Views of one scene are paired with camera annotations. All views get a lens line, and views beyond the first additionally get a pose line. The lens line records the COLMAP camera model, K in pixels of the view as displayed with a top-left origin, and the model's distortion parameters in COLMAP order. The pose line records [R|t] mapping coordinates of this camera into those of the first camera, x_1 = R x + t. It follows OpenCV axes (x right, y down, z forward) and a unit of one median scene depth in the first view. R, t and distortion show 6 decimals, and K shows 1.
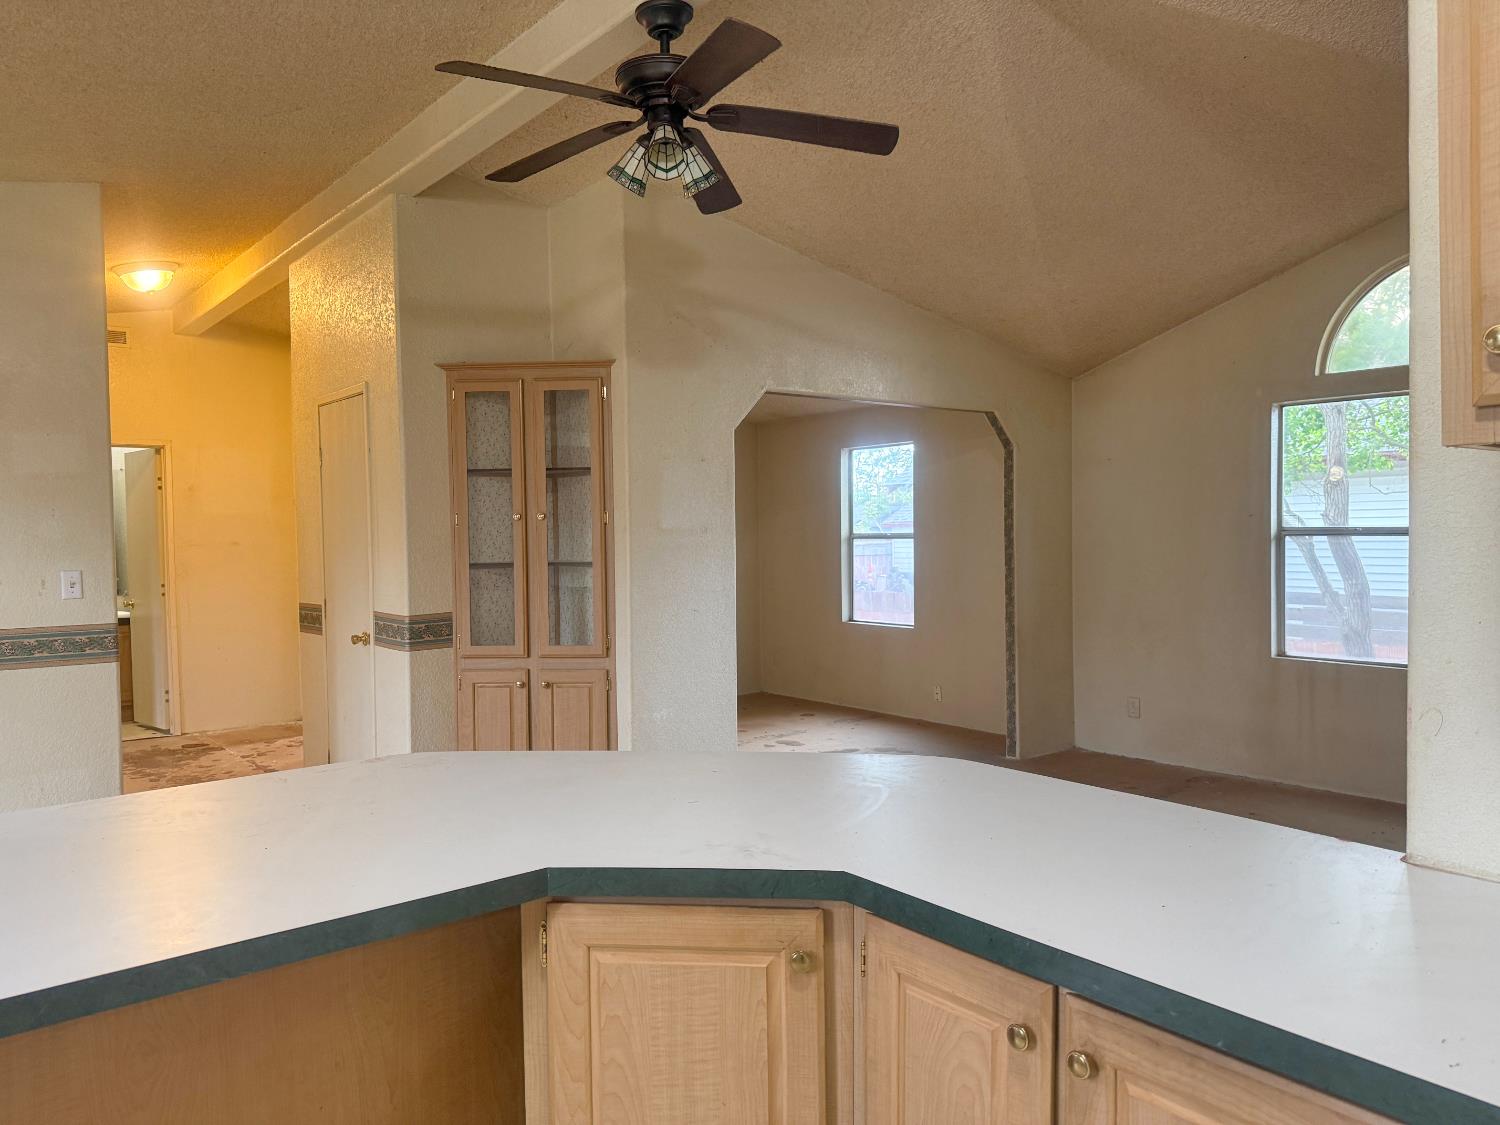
lens RADIAL K [[1033.4, 0, 751.9], [0, 1033.4, 568.1], [0, 0, 1]] dist [0.184419, -0.400827]
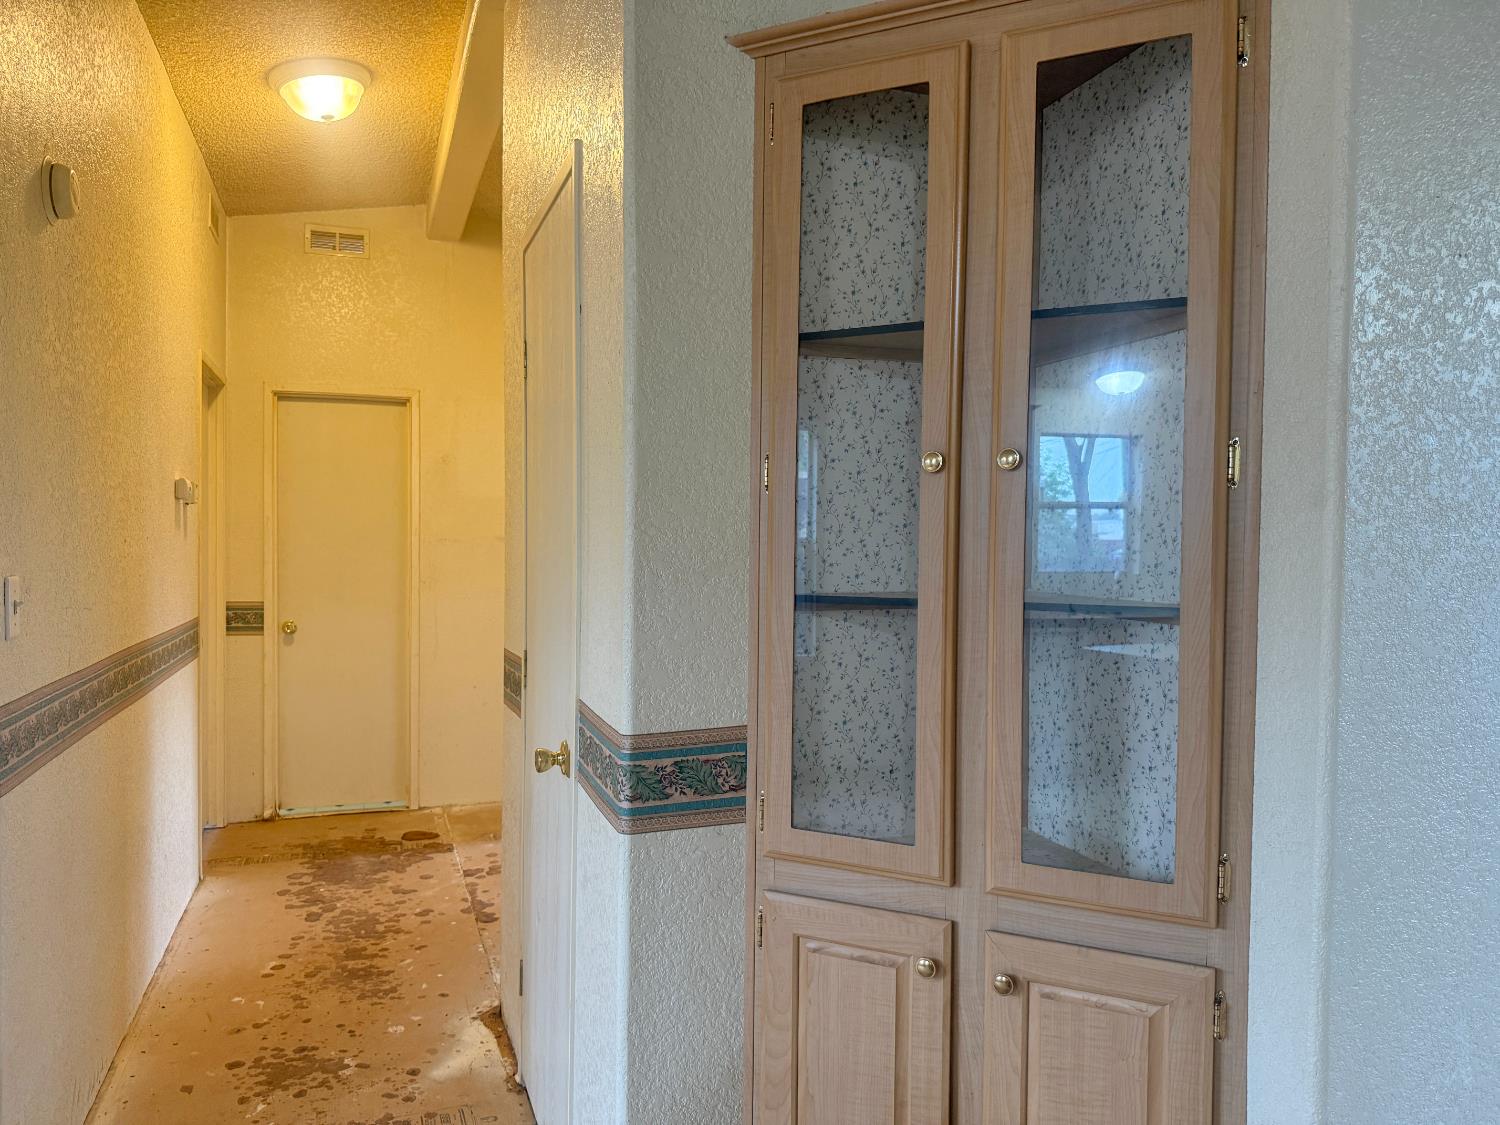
lens RADIAL K [[1039.1, 0, 750.0], [0, 1039.1, 562.5], [0, 0, 1]] dist [0.179549, -0.261232]
pose [[0.941858, 0.030030, -0.334666, -0.165359], [-0.035066, 0.999344, -0.009014, -0.011997], [0.334176, 0.020226, 0.942294, 0.657465]]
